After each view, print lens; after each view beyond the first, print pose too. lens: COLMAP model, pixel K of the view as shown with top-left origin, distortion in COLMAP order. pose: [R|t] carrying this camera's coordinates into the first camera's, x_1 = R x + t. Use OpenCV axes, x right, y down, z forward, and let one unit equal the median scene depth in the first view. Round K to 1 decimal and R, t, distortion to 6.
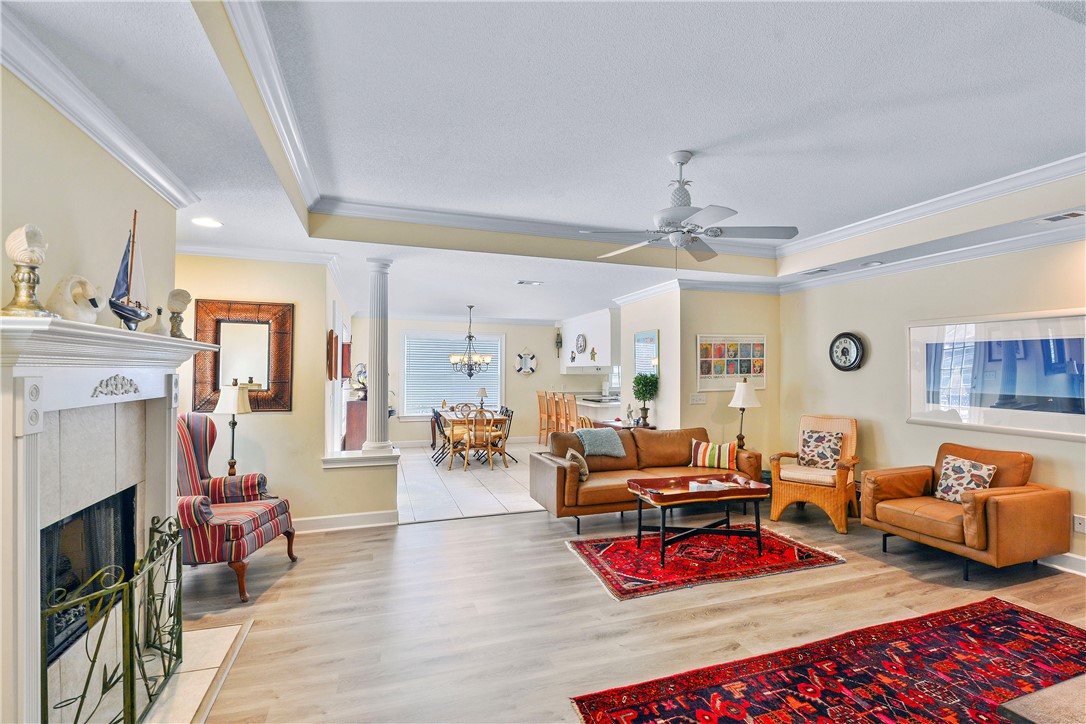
lens RADIAL K [[527.6, 0, 552.7], [0, 527.6, 363.2], [0, 0, 1]] dist [-0.027100, 0.003052]
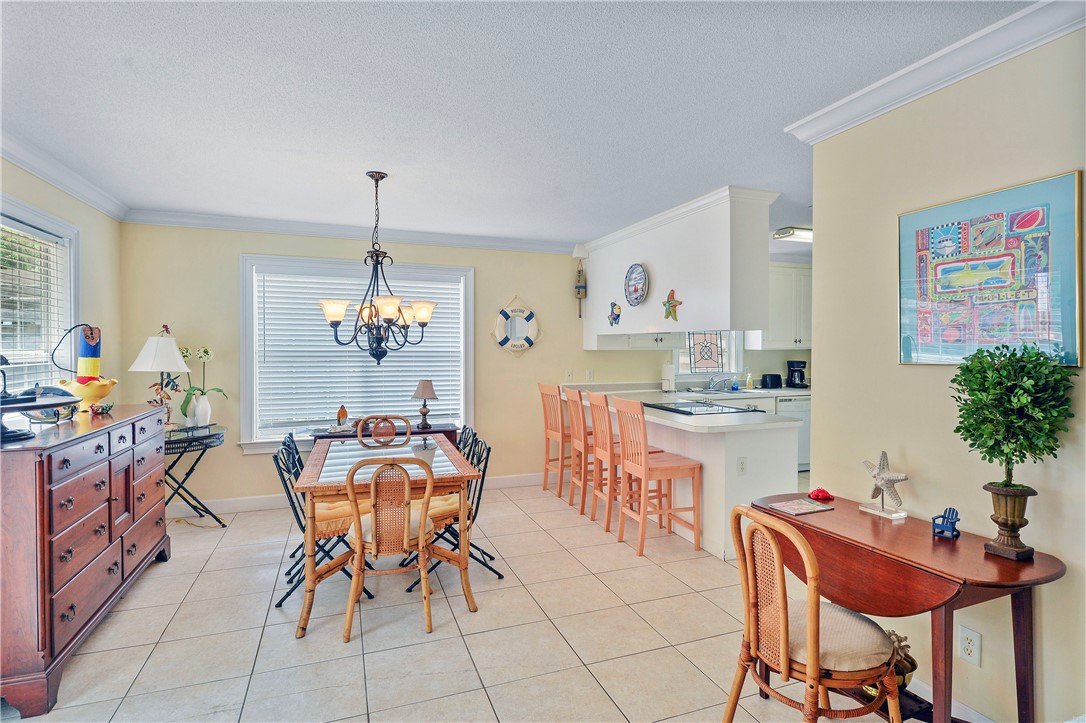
lens RADIAL K [[567.8, 0, 570.1], [0, 567.8, 350.5], [0, 0, 1]] dist [-0.012729, 0.000733]
pose [[0.998127, -0.003397, 0.061086, -0.036436], [0.001855, 0.999678, 0.025290, 0.008640], [-0.061153, -0.025129, 0.997812, 0.507757]]
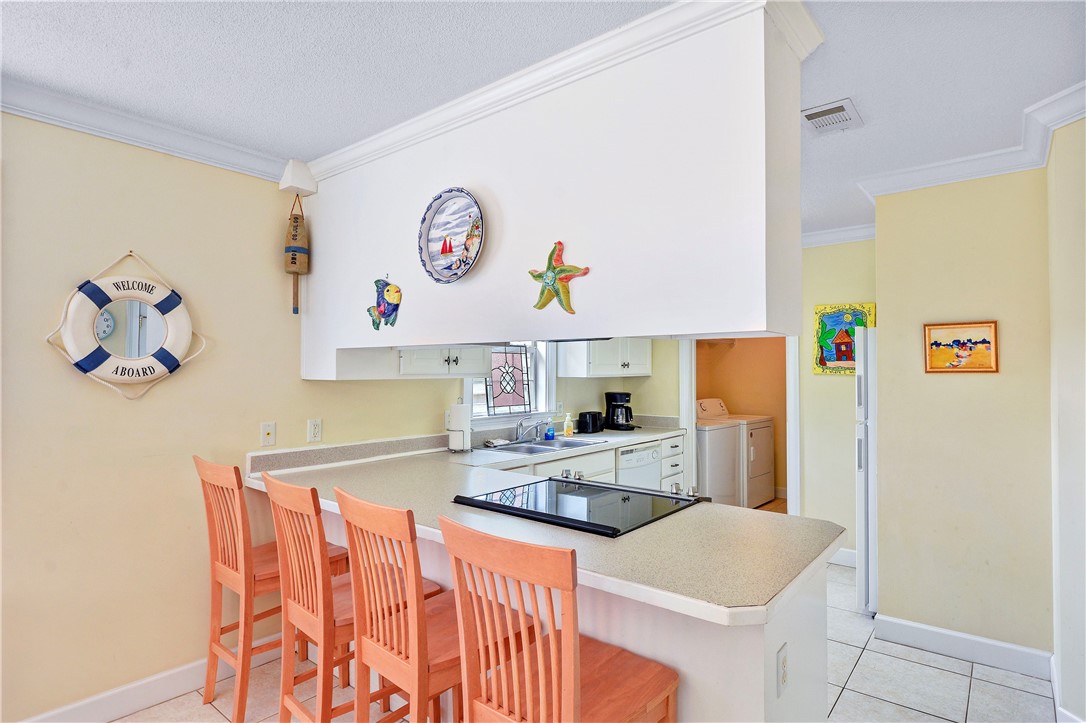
lens RADIAL K [[567.8, 0, 566.6], [0, 567.8, 364.8], [0, 0, 1]] dist [-0.012729, 0.000733]
pose [[0.832990, 0.004229, 0.553272, -0.033923], [-0.006937, 0.999972, 0.002801, 0.013931], [-0.553245, -0.006171, 0.832996, 0.793734]]
